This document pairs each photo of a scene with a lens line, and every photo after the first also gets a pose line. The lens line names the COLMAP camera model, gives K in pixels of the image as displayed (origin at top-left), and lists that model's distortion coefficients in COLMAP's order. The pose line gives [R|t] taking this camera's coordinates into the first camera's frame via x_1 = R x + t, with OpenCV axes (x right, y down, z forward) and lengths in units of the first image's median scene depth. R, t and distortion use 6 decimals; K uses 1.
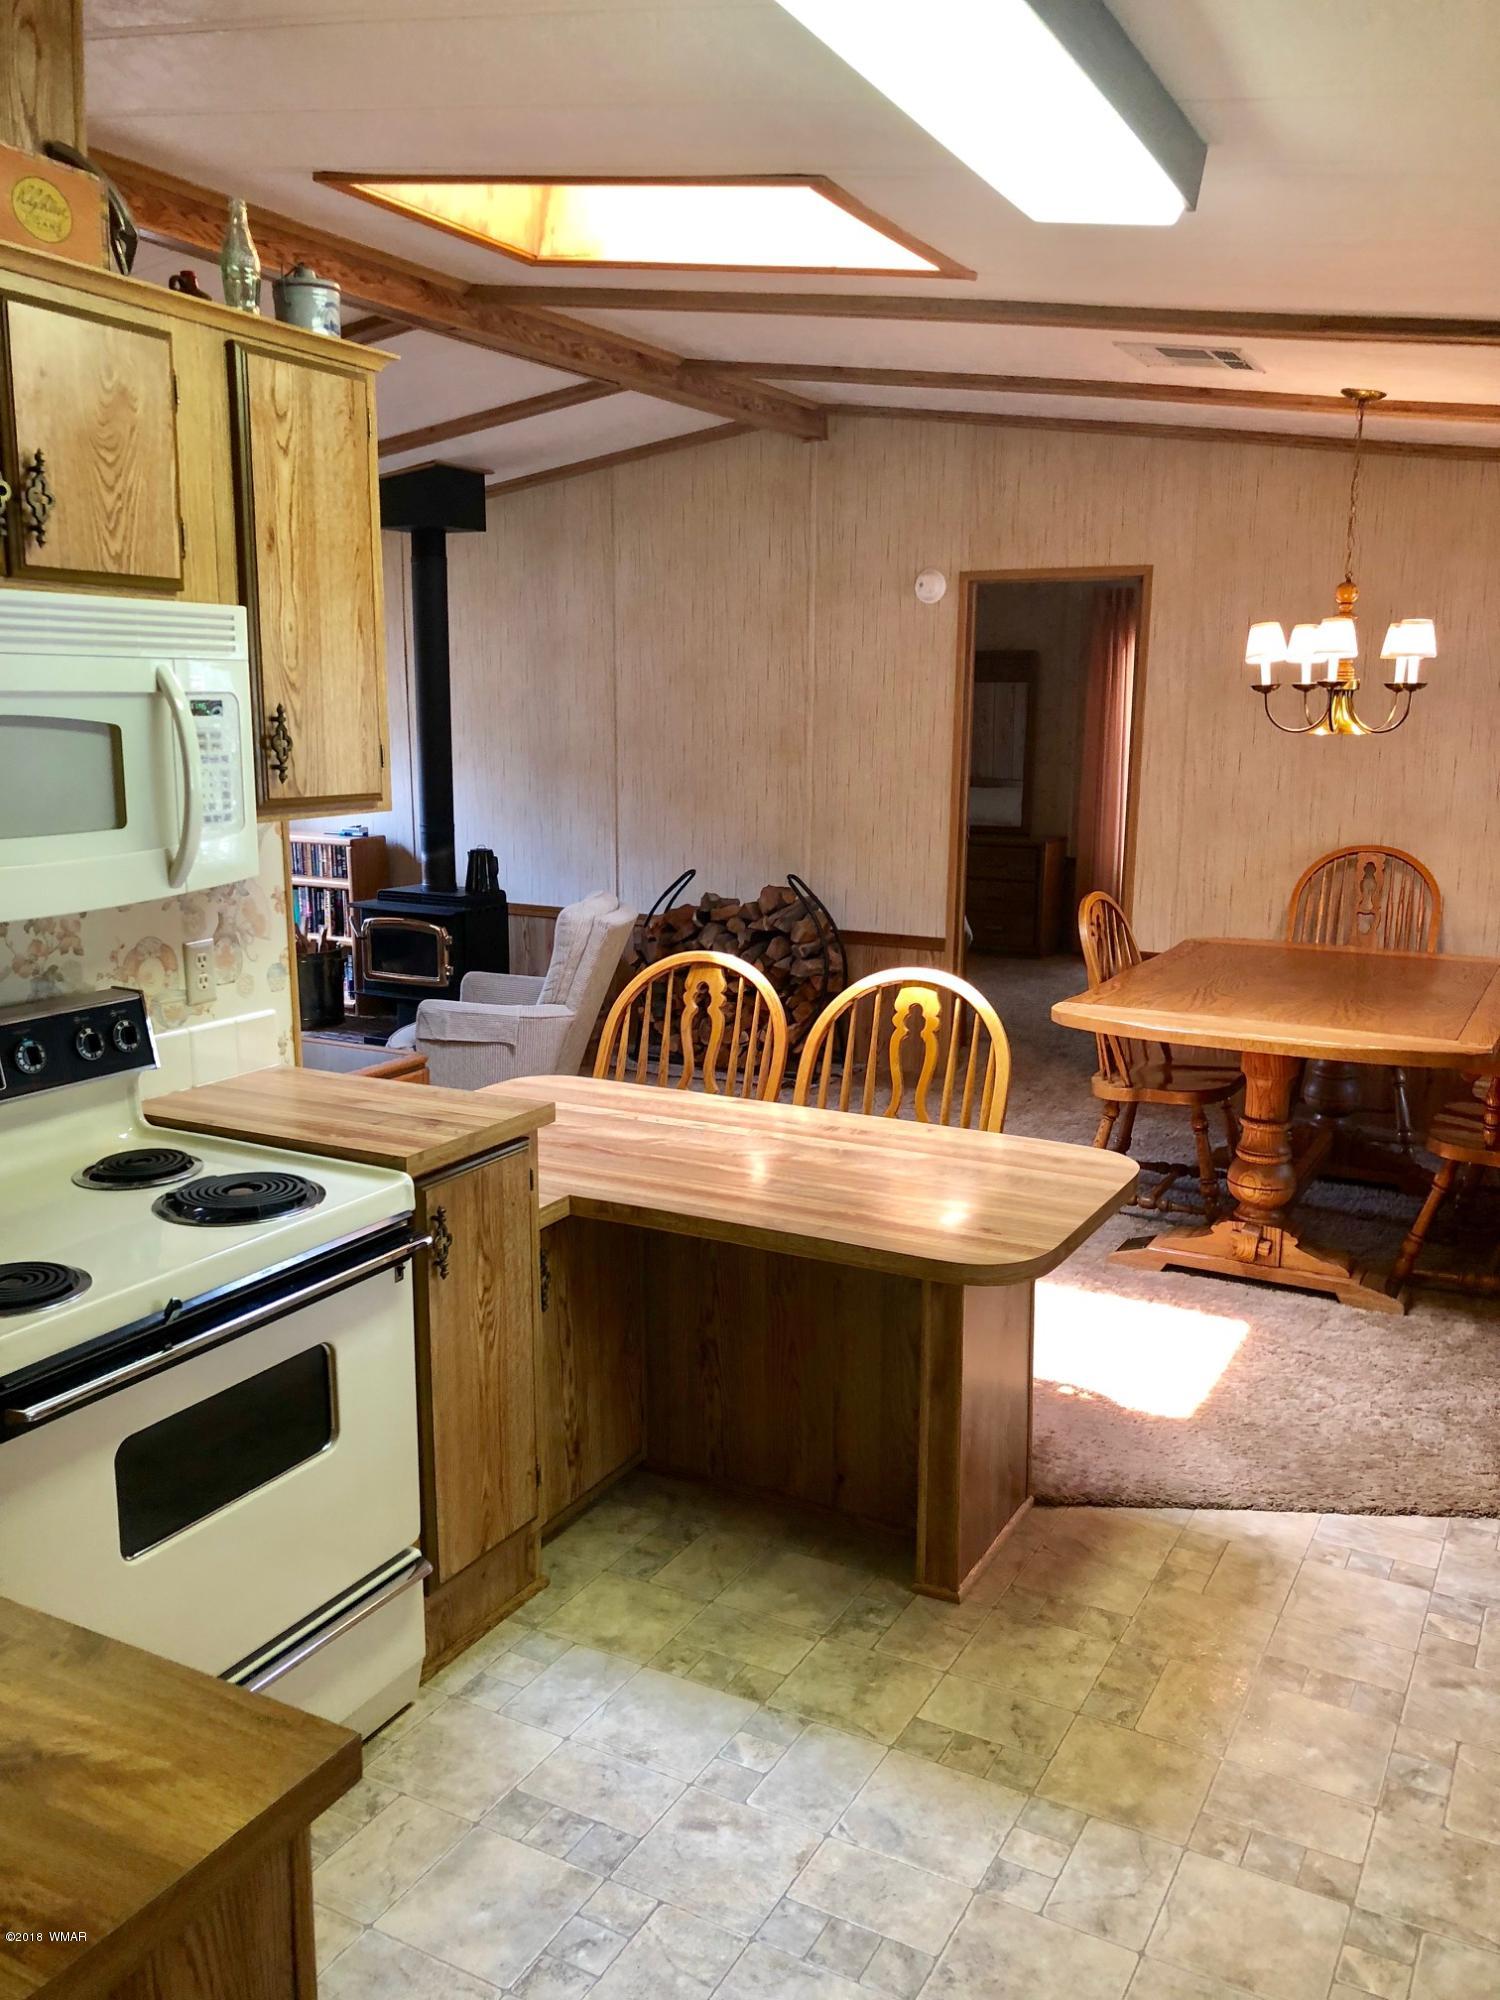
lens RADIAL K [[1649.2, 0, 738.4], [0, 1649.2, 987.8], [0, 0, 1]] dist [0.027744, -0.029932]
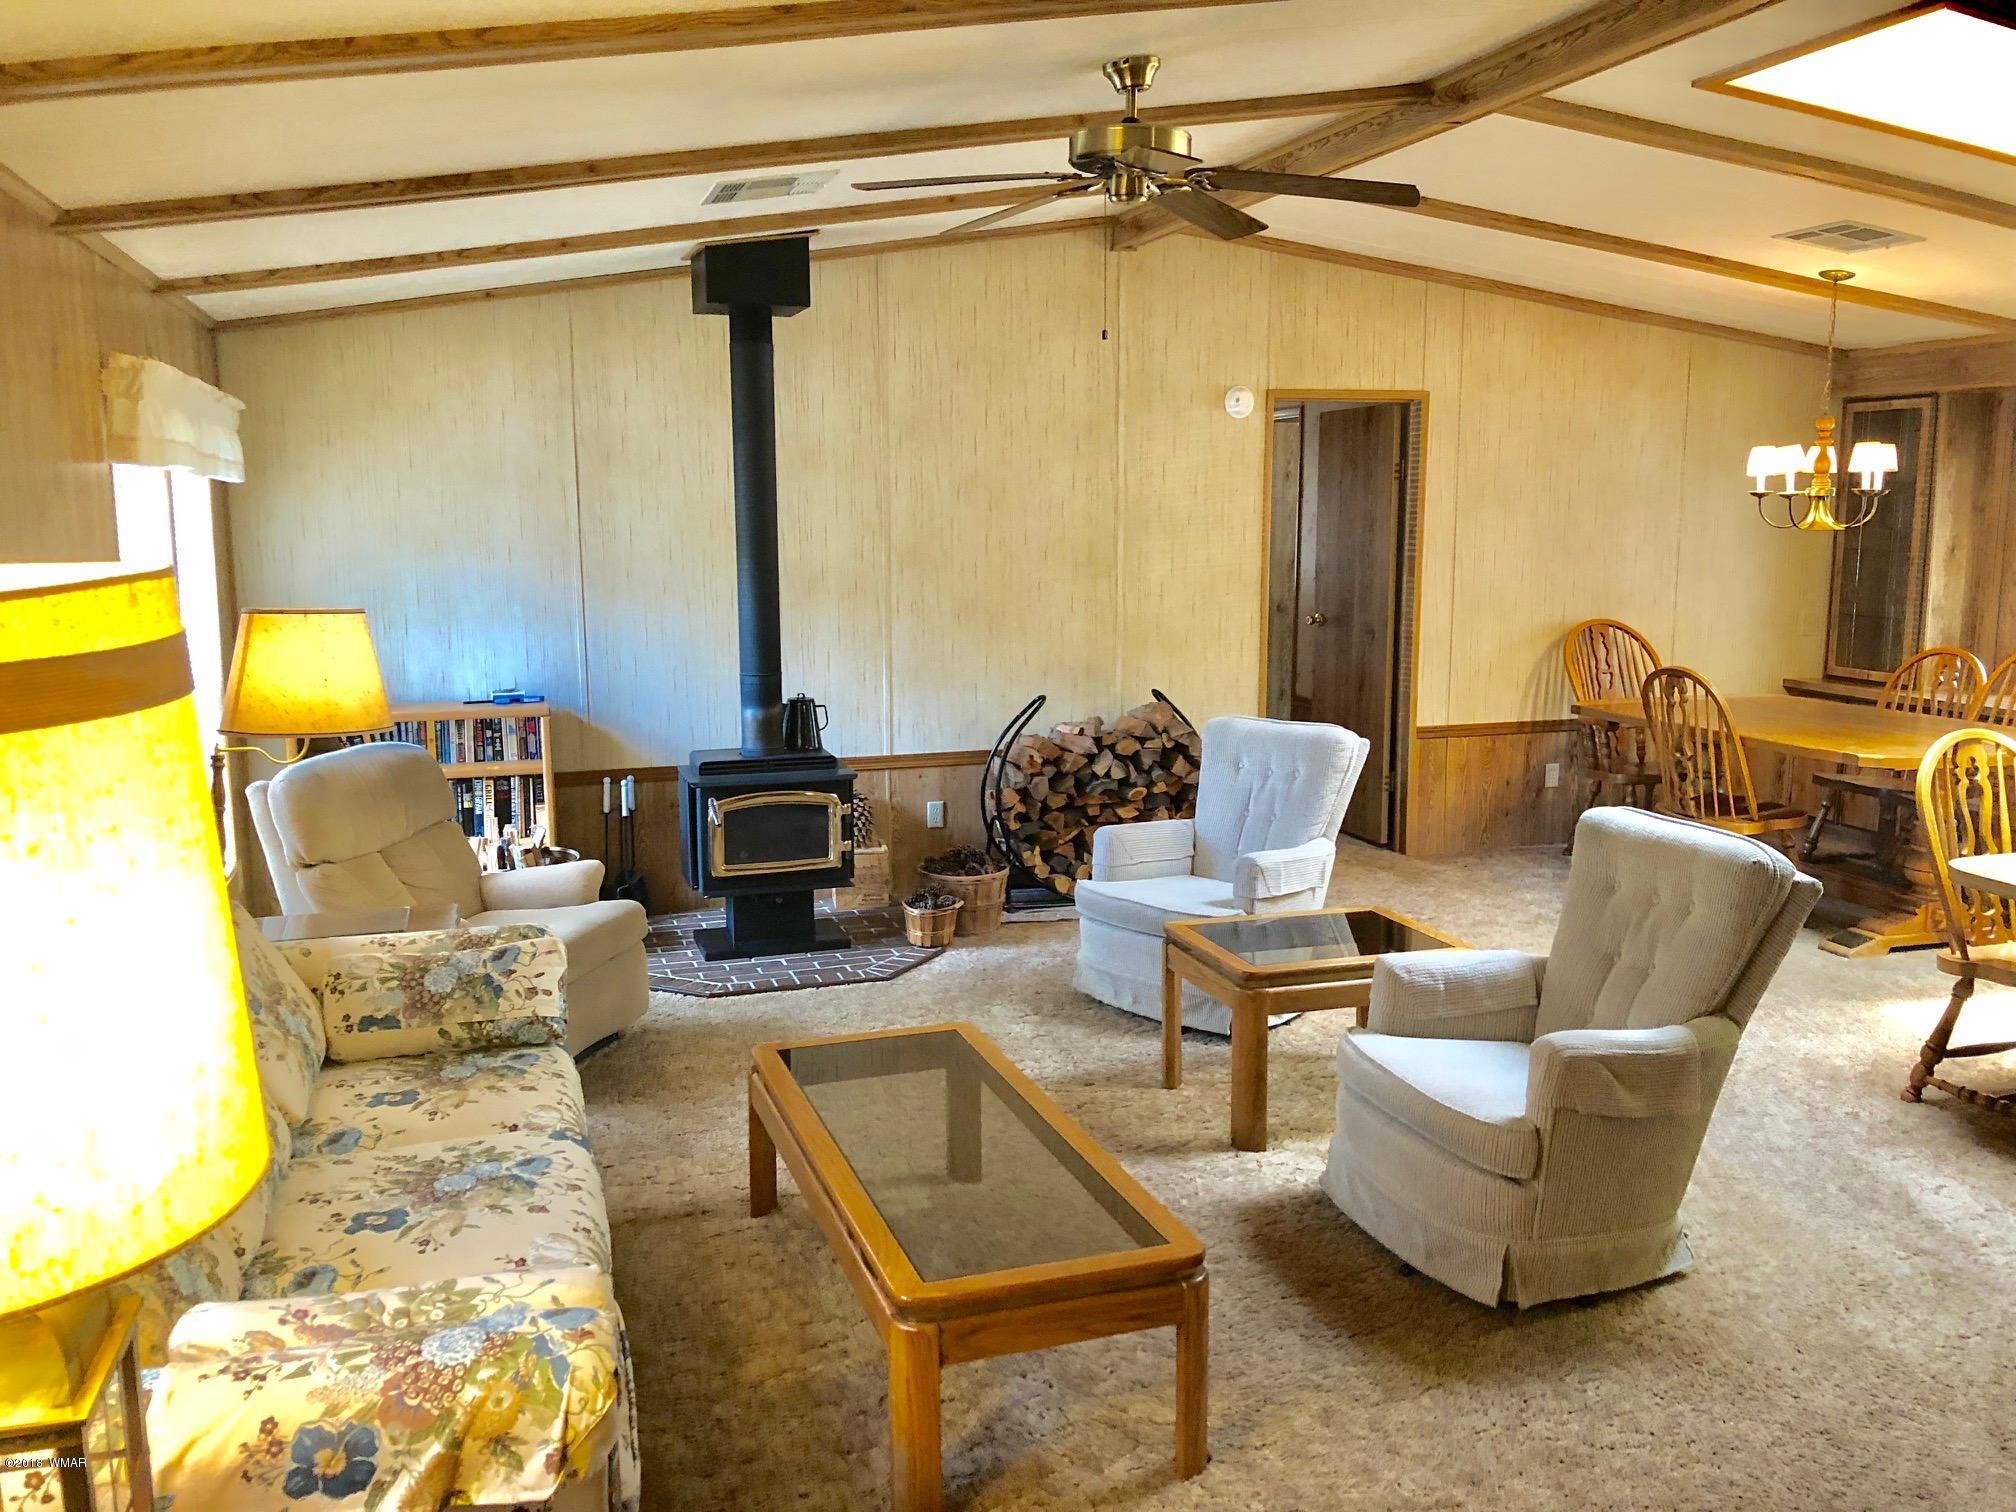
lens RADIAL K [[1662.4, 0, 986.3], [0, 1662.4, 721.1], [0, 0, 1]] dist [0.027744, -0.029932]
pose [[0.690376, -0.104585, 0.715851, -0.772109], [0.136938, 0.990499, 0.012646, -0.079785], [-0.710372, 0.089297, 0.698138, 0.403674]]
